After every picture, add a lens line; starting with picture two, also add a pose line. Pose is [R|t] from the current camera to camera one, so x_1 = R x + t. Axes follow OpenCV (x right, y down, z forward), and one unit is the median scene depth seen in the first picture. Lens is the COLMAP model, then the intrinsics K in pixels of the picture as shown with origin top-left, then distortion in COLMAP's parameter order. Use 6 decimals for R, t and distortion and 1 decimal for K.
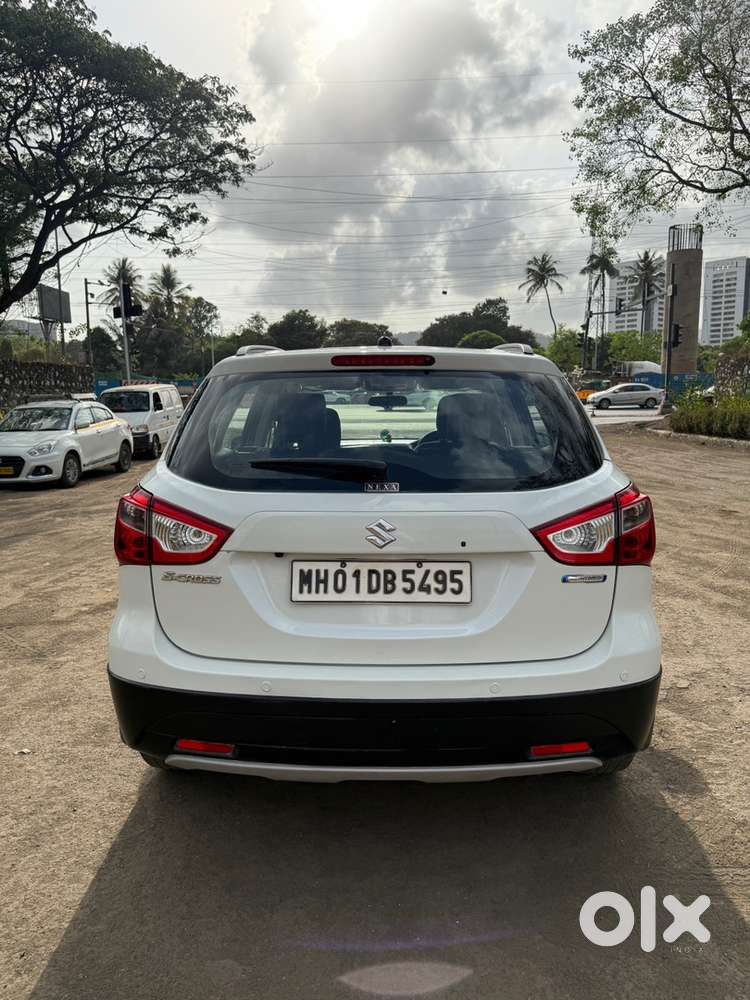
lens RADIAL K [[705.0, 0, 378.7], [0, 705.0, 504.3], [0, 0, 1]] dist [0.040950, -0.059546]
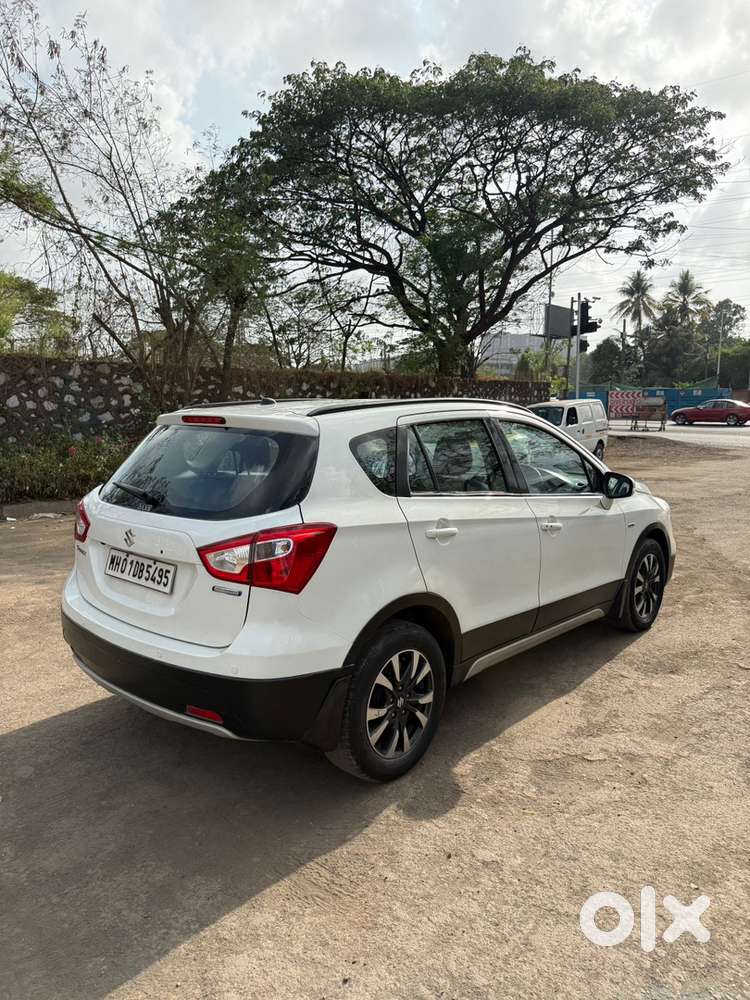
lens RADIAL K [[705.0, 0, 375.1], [0, 705.0, 498.8], [0, 0, 1]] dist [0.040950, -0.059546]
pose [[0.762588, 0.089651, -0.640642, 0.809583], [-0.101784, 0.994643, 0.018031, -0.072542], [0.638827, 0.051457, 0.767628, 0.092738]]
